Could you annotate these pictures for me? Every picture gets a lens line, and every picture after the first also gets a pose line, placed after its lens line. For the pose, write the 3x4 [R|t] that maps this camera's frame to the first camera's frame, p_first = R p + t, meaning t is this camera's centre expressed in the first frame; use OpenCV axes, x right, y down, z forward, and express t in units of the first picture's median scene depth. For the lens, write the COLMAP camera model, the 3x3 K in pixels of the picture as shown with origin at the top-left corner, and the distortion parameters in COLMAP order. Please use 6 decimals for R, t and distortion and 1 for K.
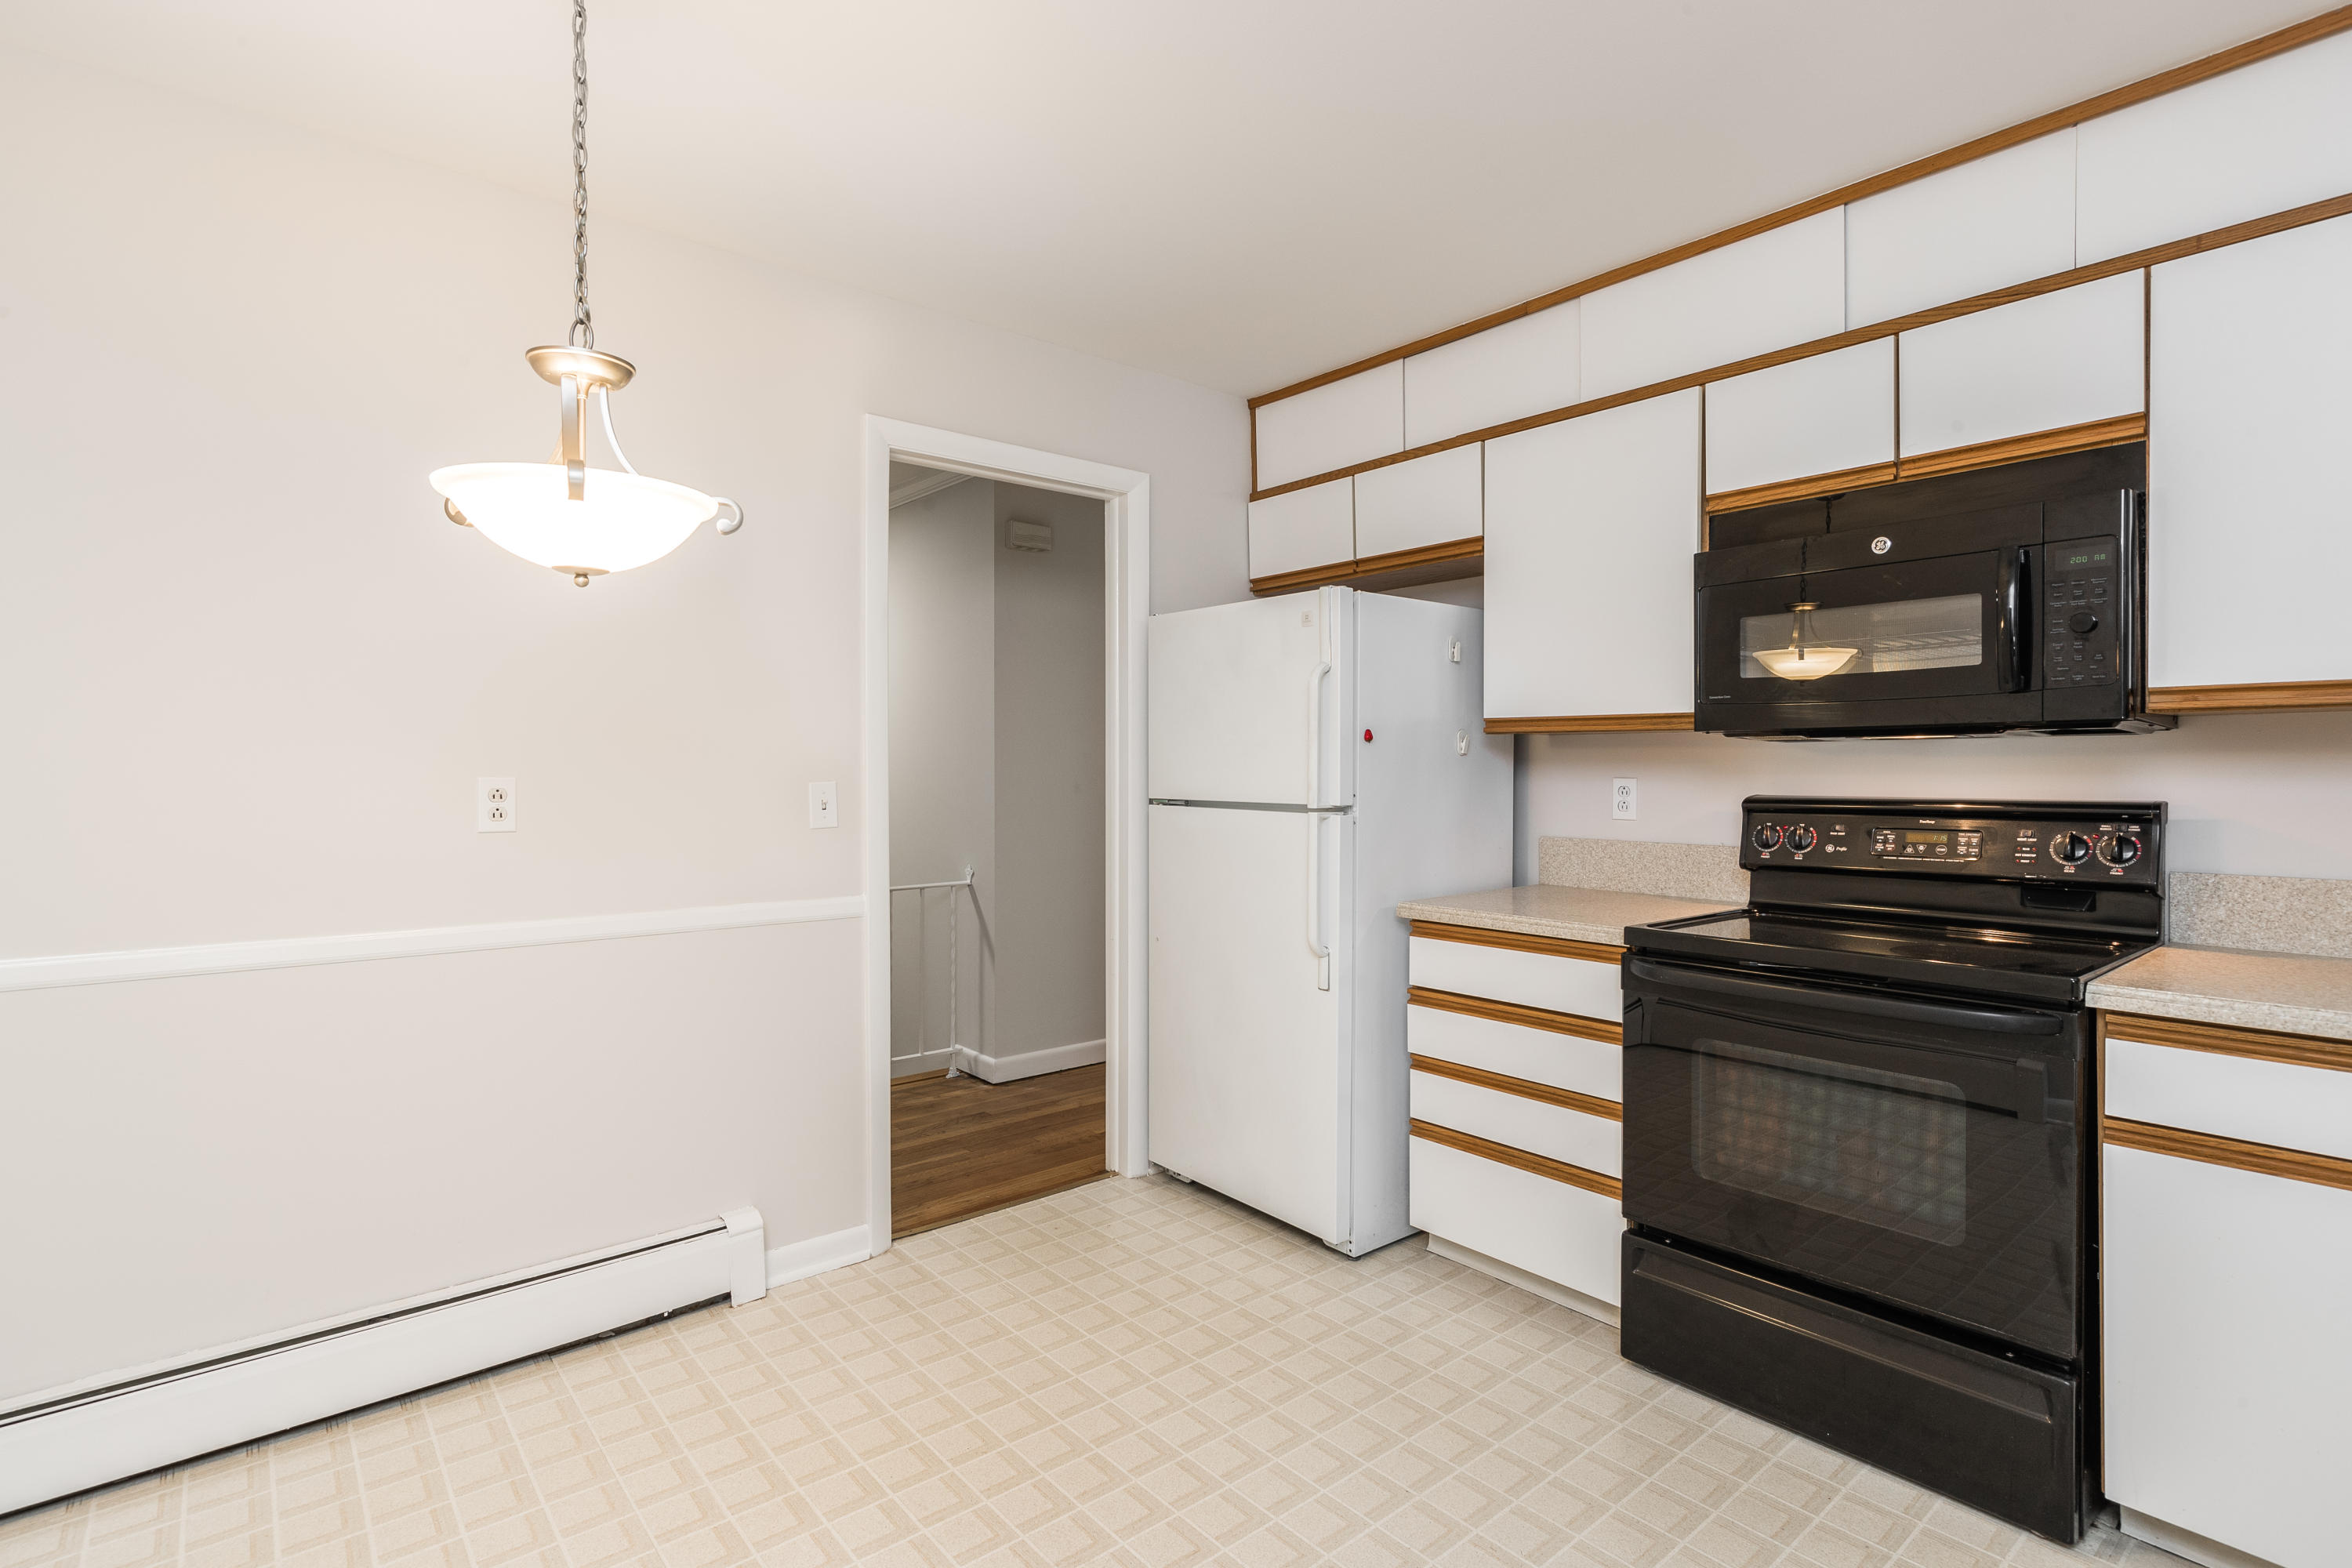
lens RADIAL K [[1107.3, 0, 1176.0], [0, 1107.3, 784.0], [0, 0, 1]] dist [0.021933, 0.000166]
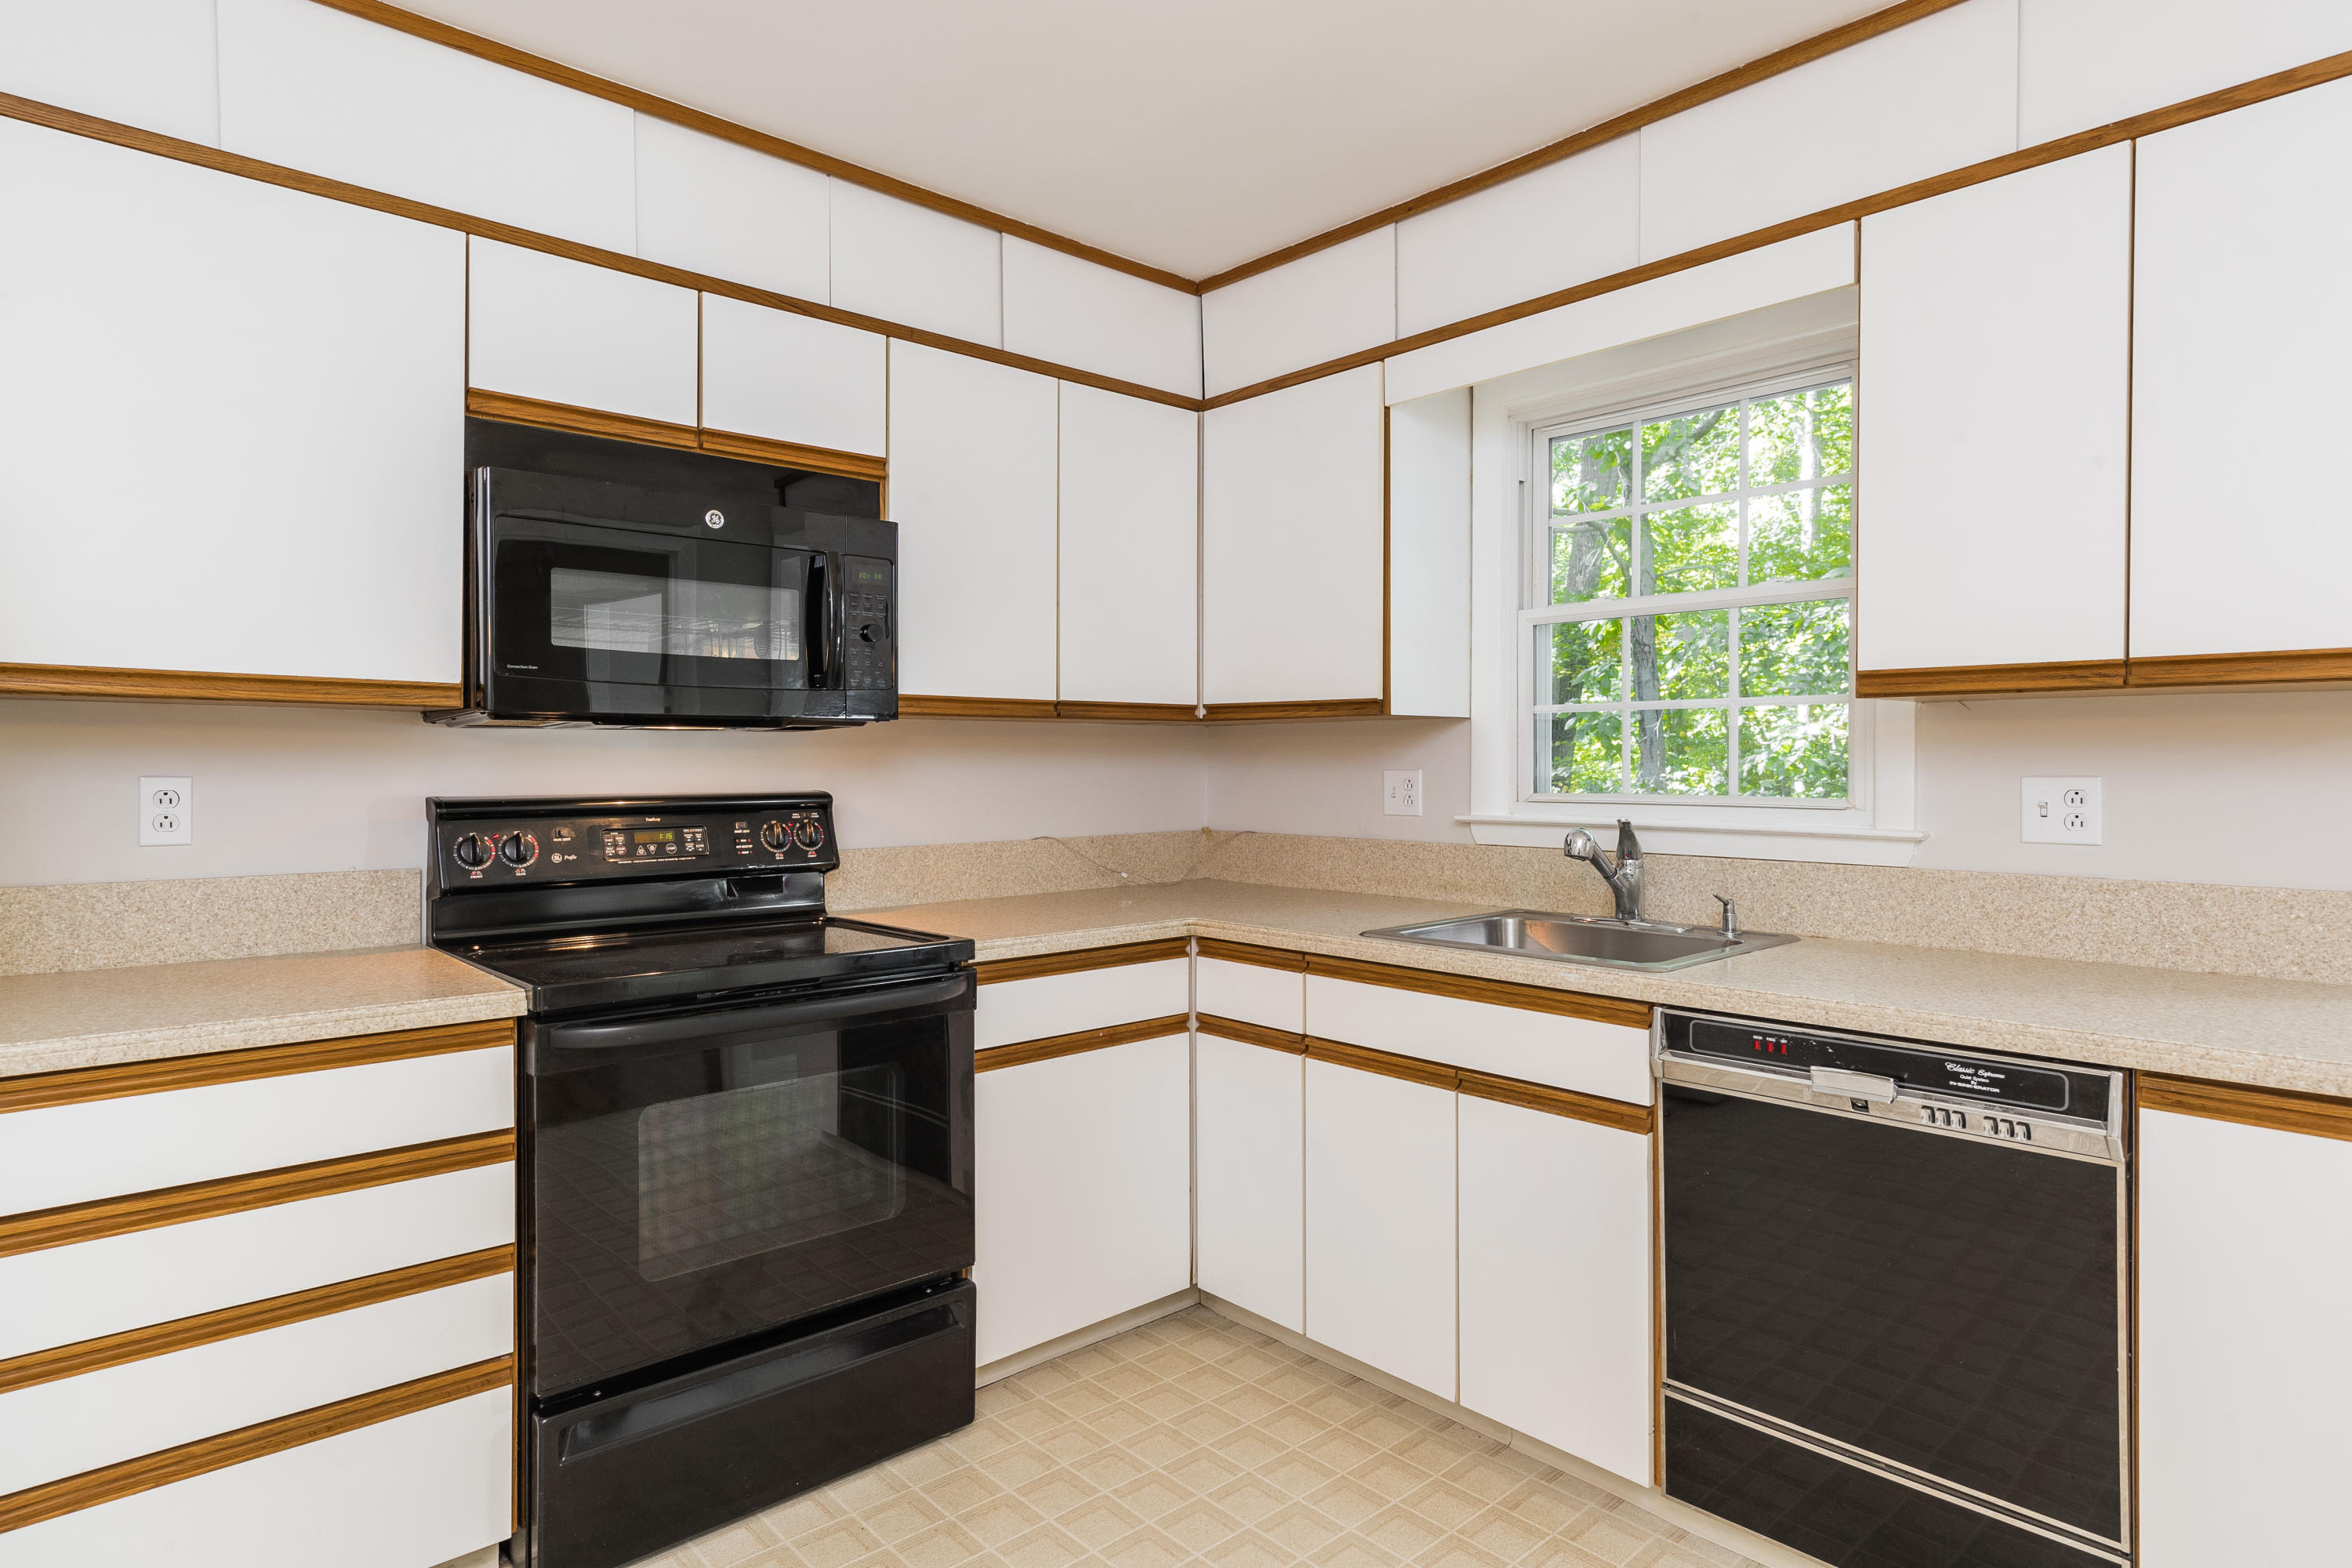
lens RADIAL K [[1308.0, 0, 1209.5], [0, 1308.0, 772.8], [0, 0, 1]] dist [0.011739, -0.000658]
pose [[-0.036035, -0.008493, 0.999314, -0.428052], [0.012089, 0.999887, 0.008934, -0.008783], [-0.999277, 0.012403, -0.035929, 0.584122]]
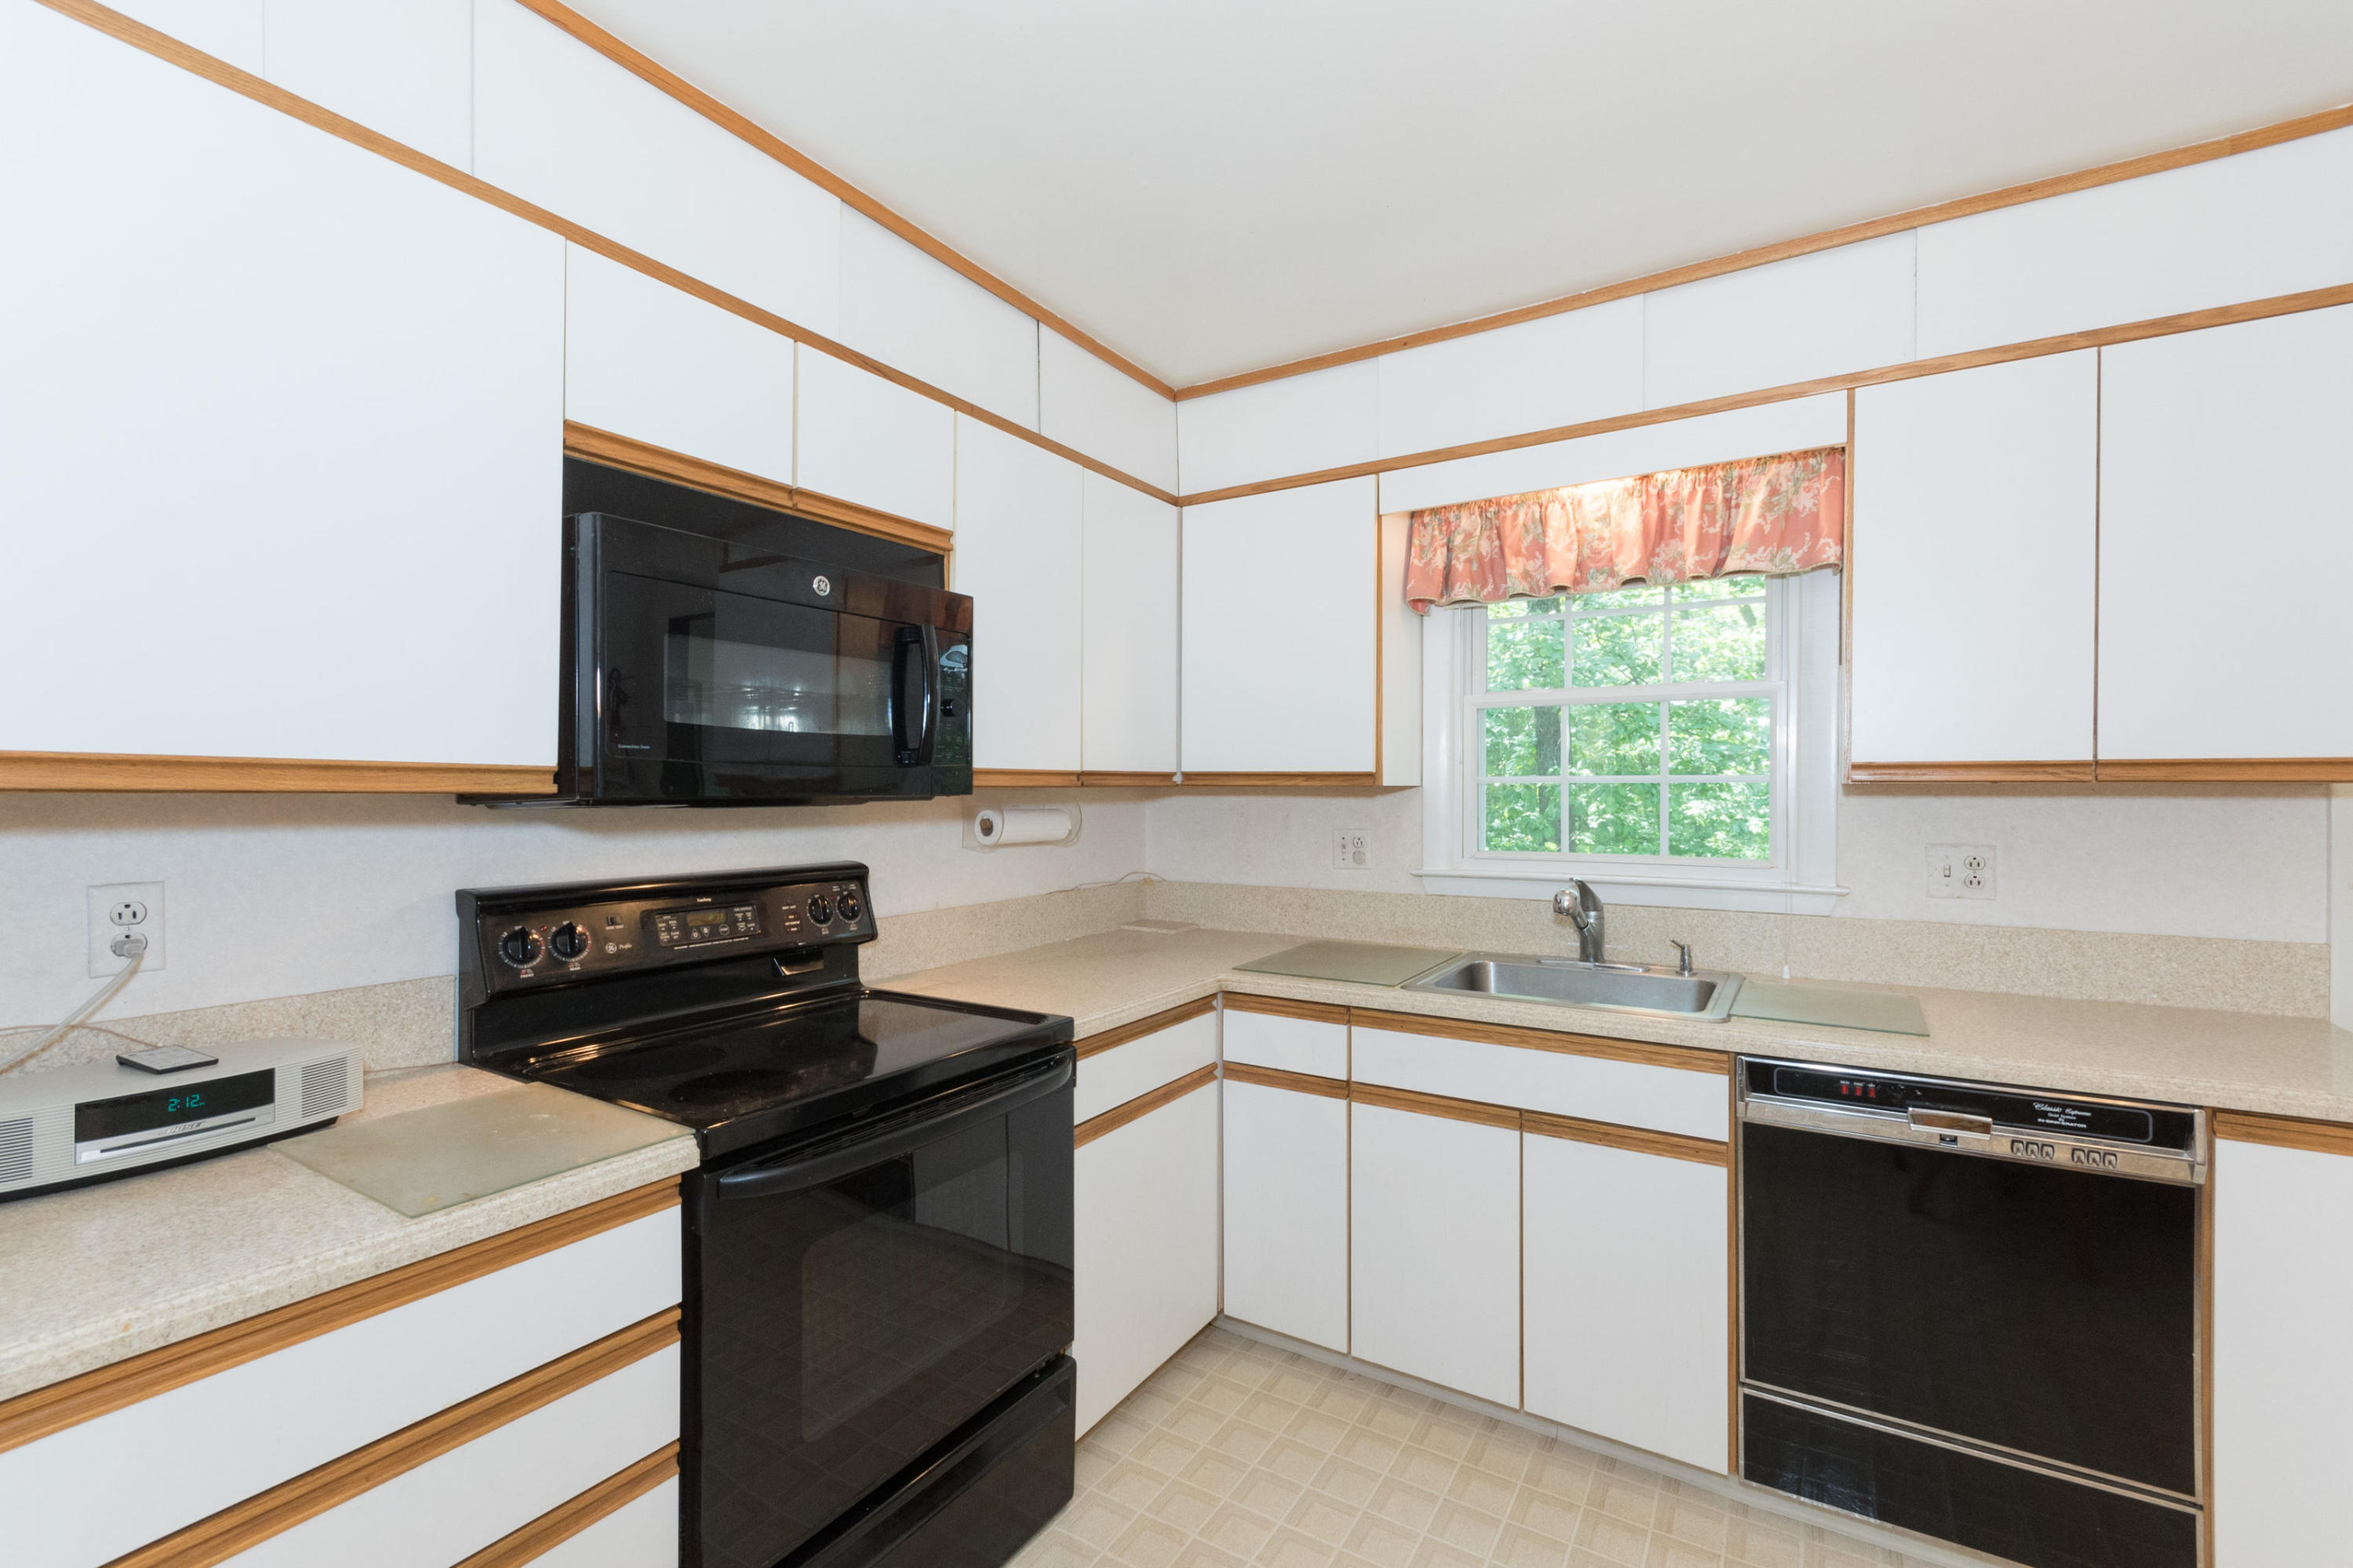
lens RADIAL K [[1018.3, 0, 1181.1], [0, 1018.3, 792.8], [0, 0, 1]] dist [-0.000319, 0.000571]
pose [[-0.291761, -0.002983, 0.956487, -0.190223], [0.010078, 0.999930, 0.006193, -0.050475], [-0.956438, 0.011446, -0.291711, 0.882975]]
